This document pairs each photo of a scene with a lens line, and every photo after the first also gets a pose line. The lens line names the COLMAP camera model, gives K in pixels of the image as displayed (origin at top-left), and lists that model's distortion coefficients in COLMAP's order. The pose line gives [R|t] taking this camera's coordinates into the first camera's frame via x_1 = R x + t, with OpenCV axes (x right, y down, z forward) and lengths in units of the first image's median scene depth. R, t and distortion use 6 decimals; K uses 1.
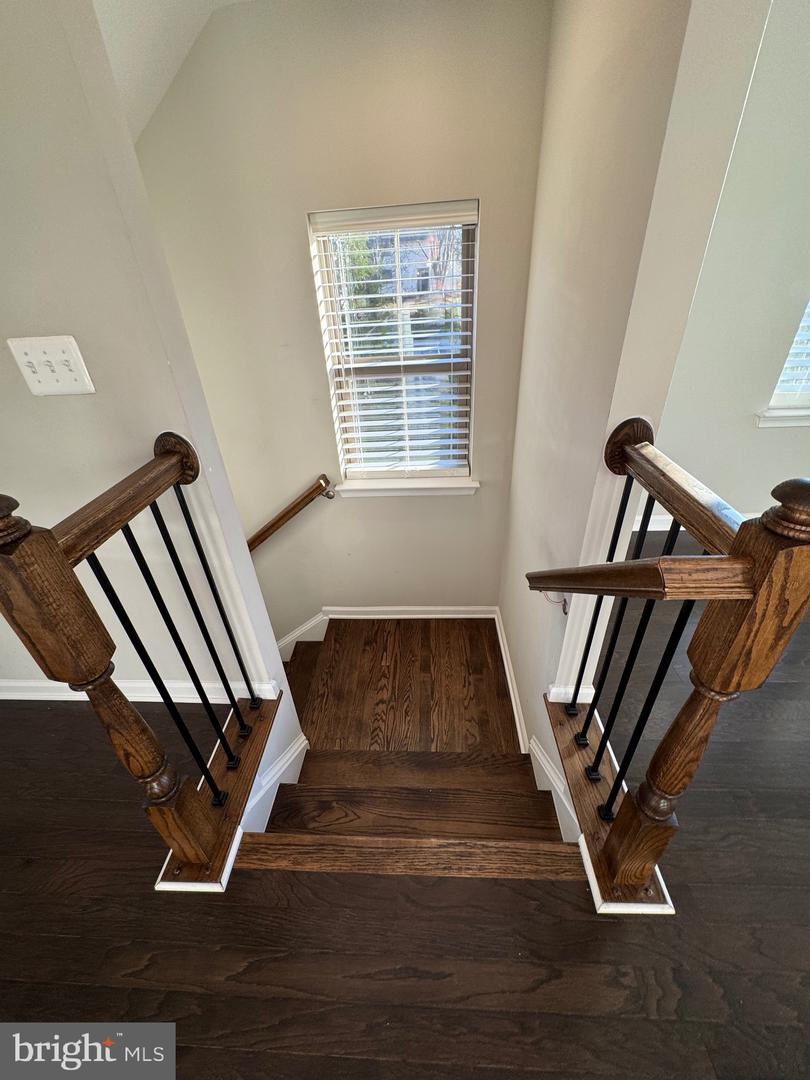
lens RADIAL K [[430.1, 0, 405.0], [0, 430.1, 540.0], [0, 0, 1]] dist [-0.002430, 0.000122]
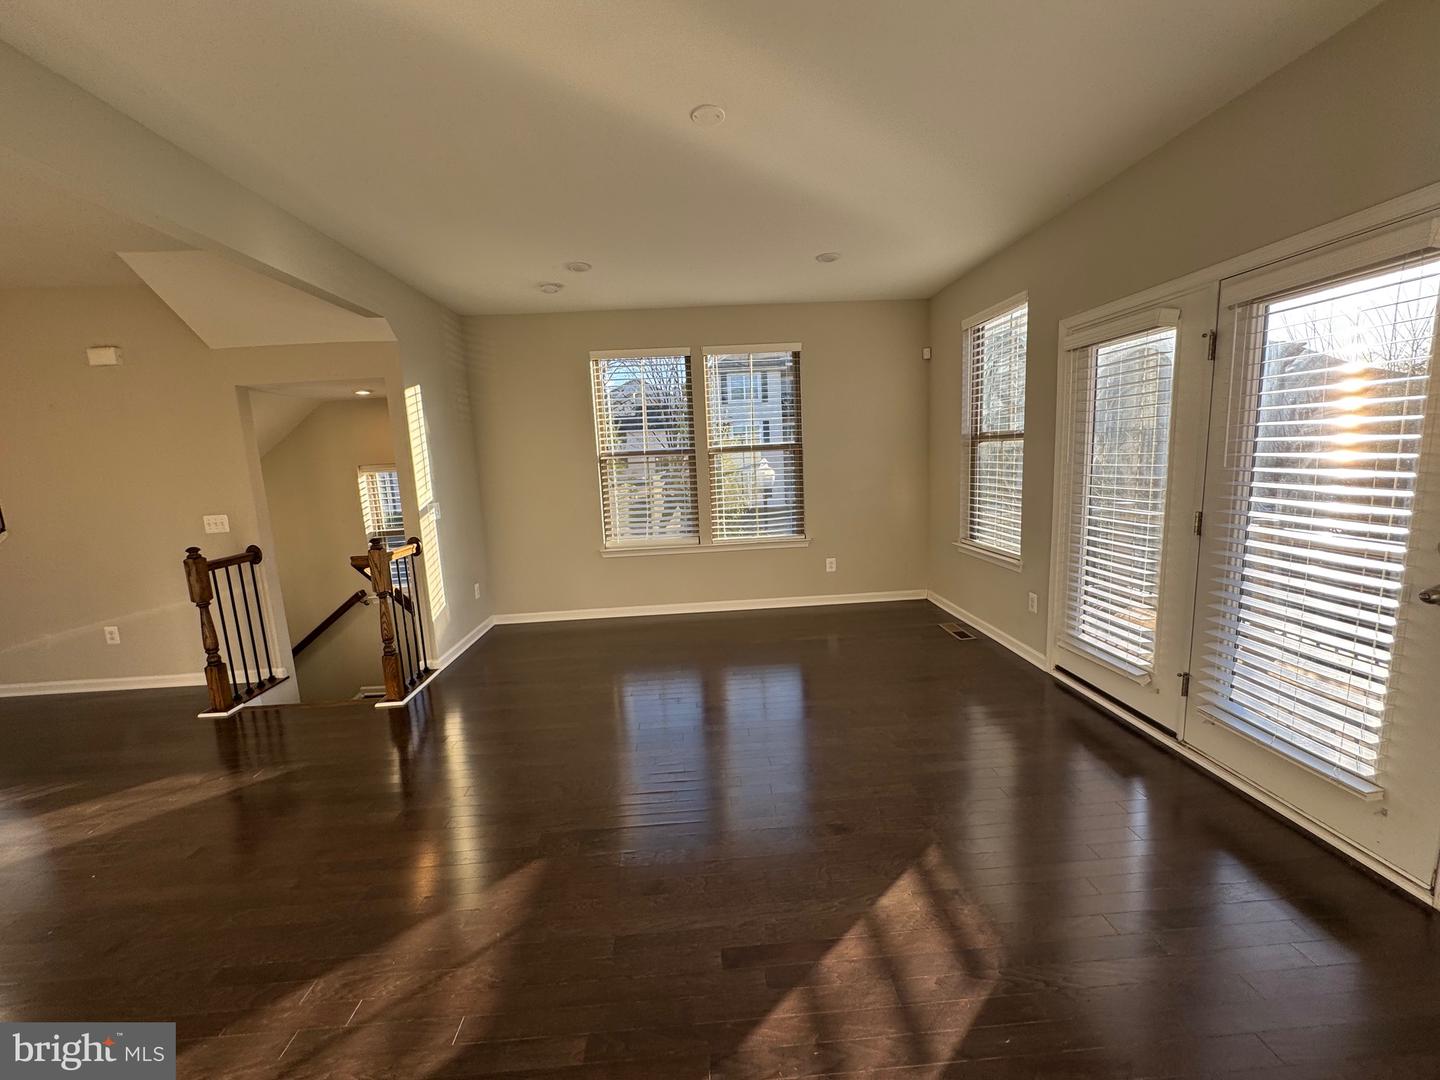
lens RADIAL K [[573.4, 0, 720.0], [0, 573.4, 540.0], [0, 0, 1]] dist [-0.002430, 0.000122]
pose [[0.995422, -0.011244, 0.094911, 1.503973], [0.048372, 0.915746, -0.398834, 0.957526], [-0.082429, 0.401599, 0.912098, -1.892360]]
